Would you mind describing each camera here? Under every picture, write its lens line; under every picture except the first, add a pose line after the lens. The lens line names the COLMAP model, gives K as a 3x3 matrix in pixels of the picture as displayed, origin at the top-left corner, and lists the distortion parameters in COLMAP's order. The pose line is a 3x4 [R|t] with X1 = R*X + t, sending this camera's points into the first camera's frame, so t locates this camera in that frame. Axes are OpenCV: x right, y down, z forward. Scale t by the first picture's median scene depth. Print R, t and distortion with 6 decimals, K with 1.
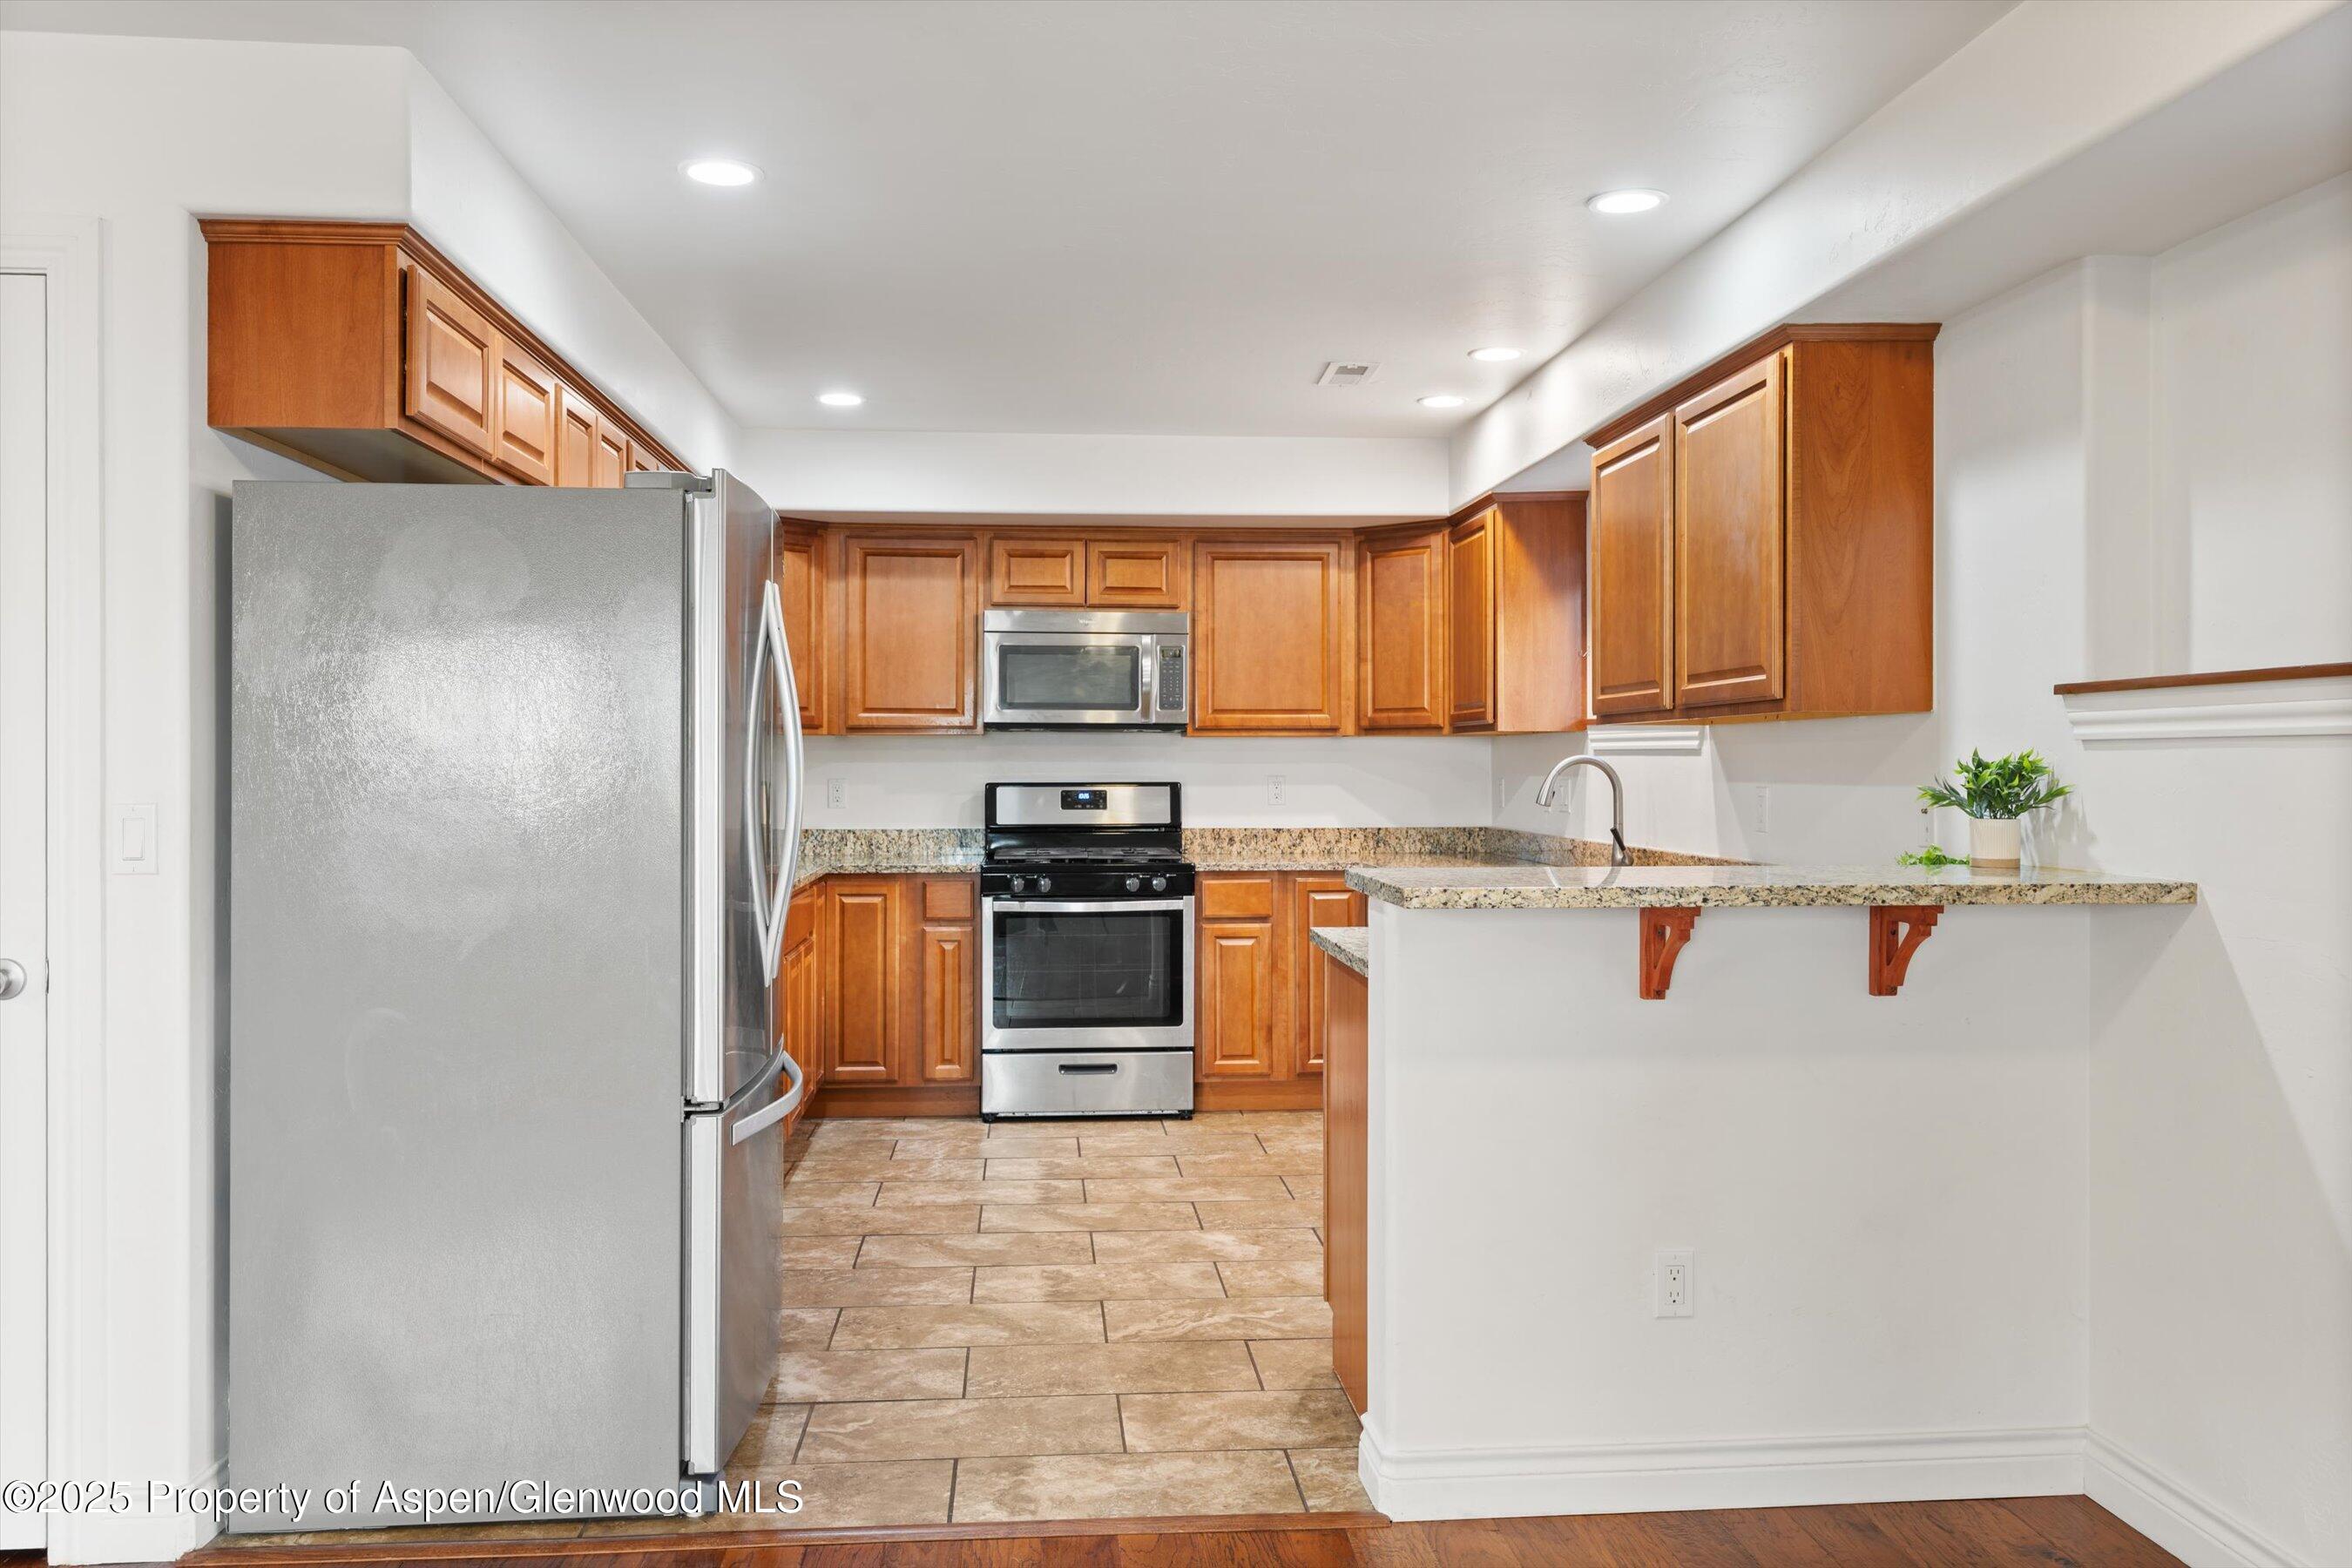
lens RADIAL K [[1761.2, 0, 1172.1], [0, 1761.2, 754.5], [0, 0, 1]] dist [0.005714, 0.001782]
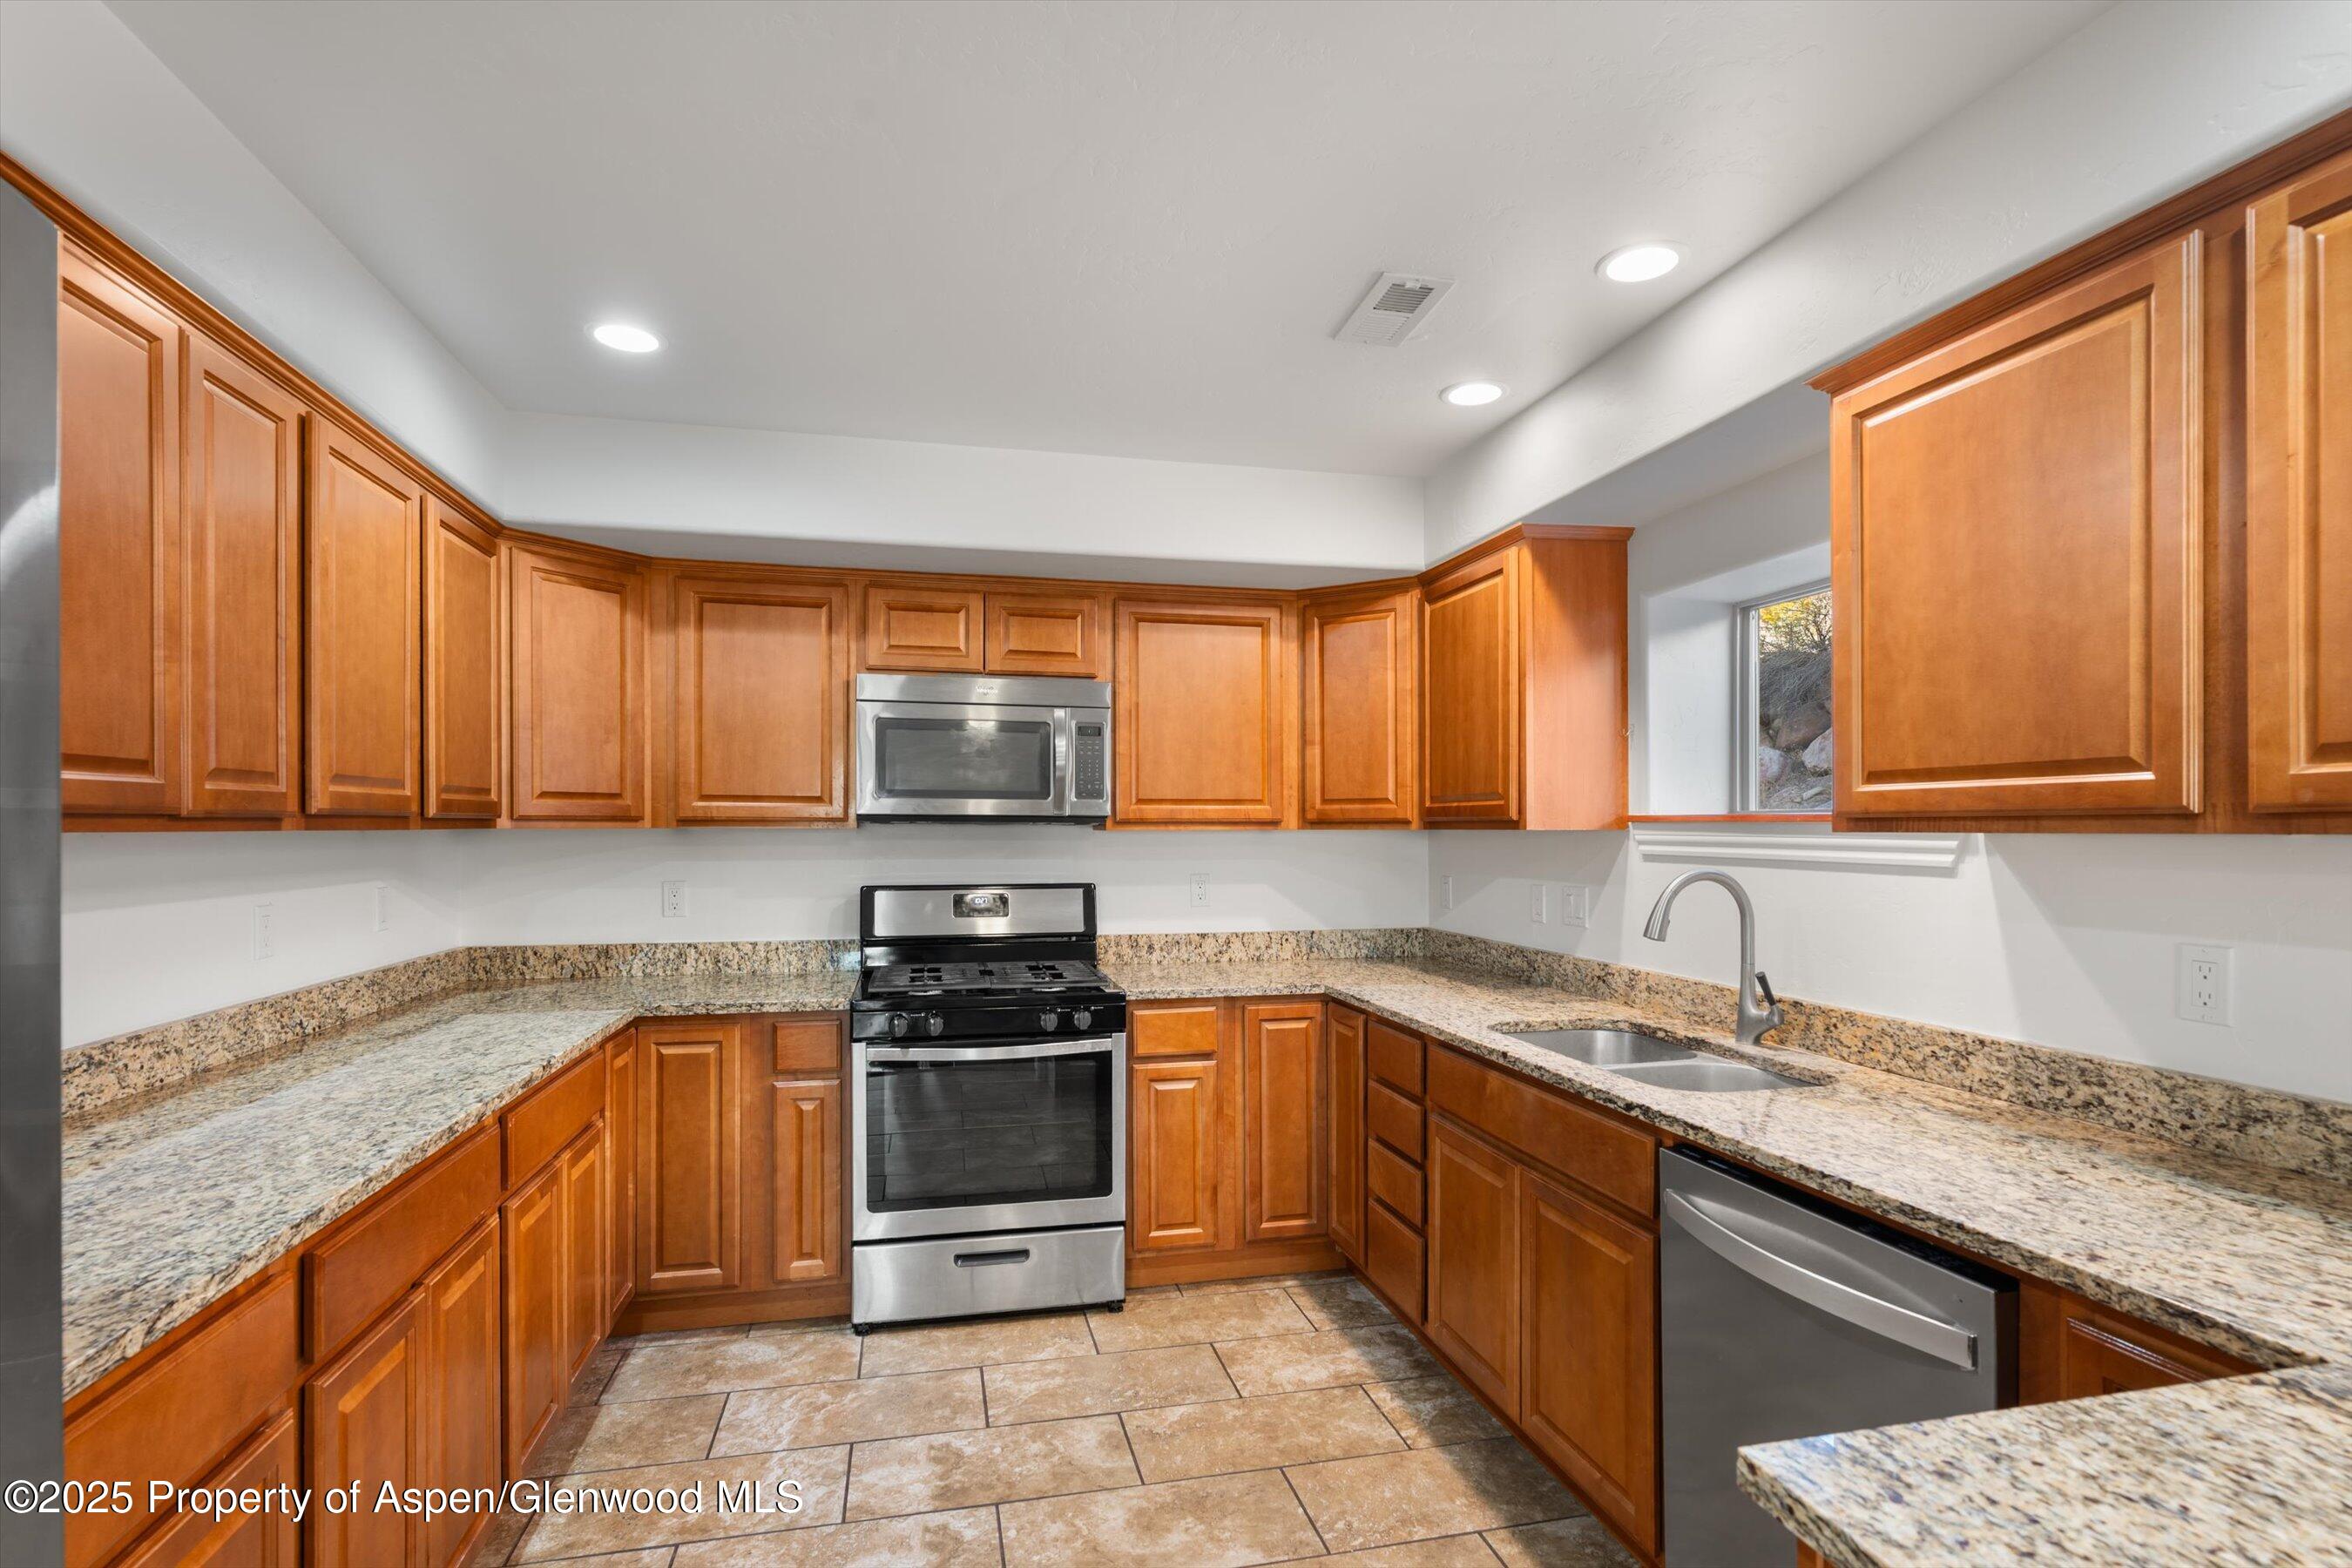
lens RADIAL K [[1143.4, 0, 1181.5], [0, 1143.4, 839.6], [0, 0, 1]] dist [-0.000721, 0.000176]
pose [[0.988884, -0.000251, 0.148688, -0.038520], [-0.001892, 0.999896, 0.014273, -0.014455], [-0.148676, -0.014396, 0.988781, 0.470085]]
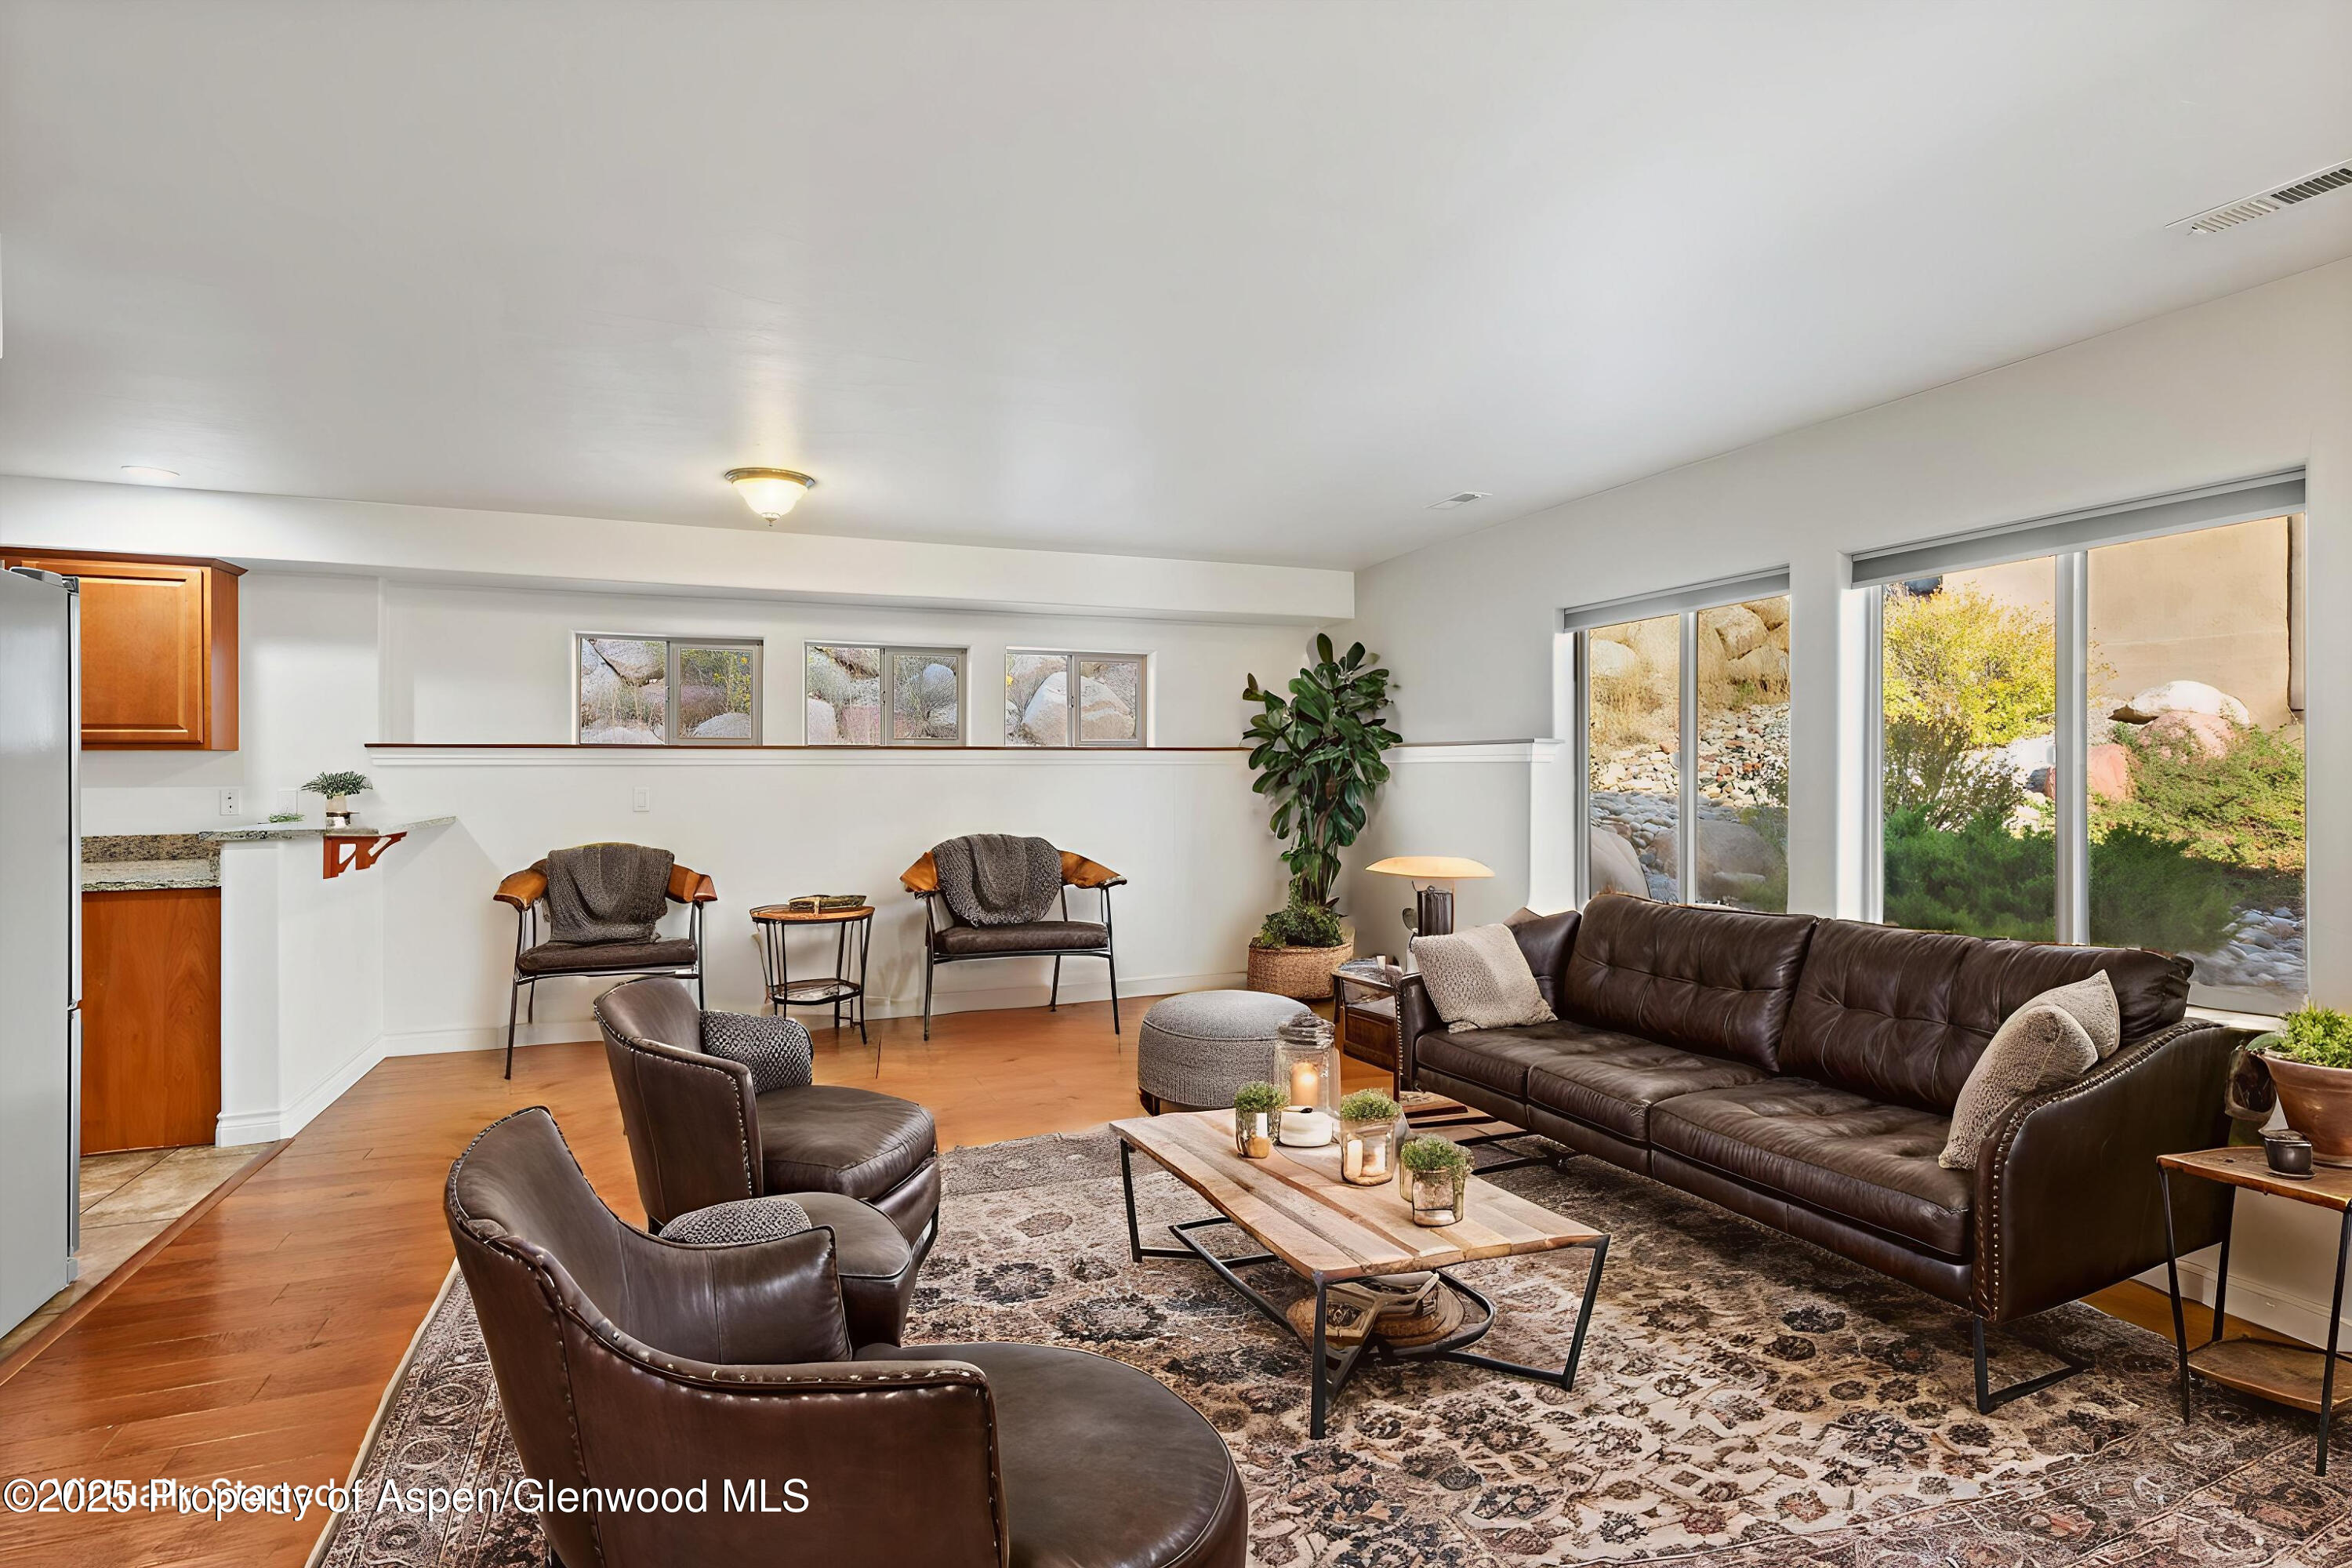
lens RADIAL K [[1132.6, 0, 1175.3], [0, 1132.6, 768.3], [0, 0, 1]] dist [0.005771, 0.000650]
pose [[-0.287527, 0.003901, 0.957764, -0.676054], [-0.000753, 0.999990, -0.004299, 0.000902], [-0.957772, -0.001957, -0.287522, 0.178799]]
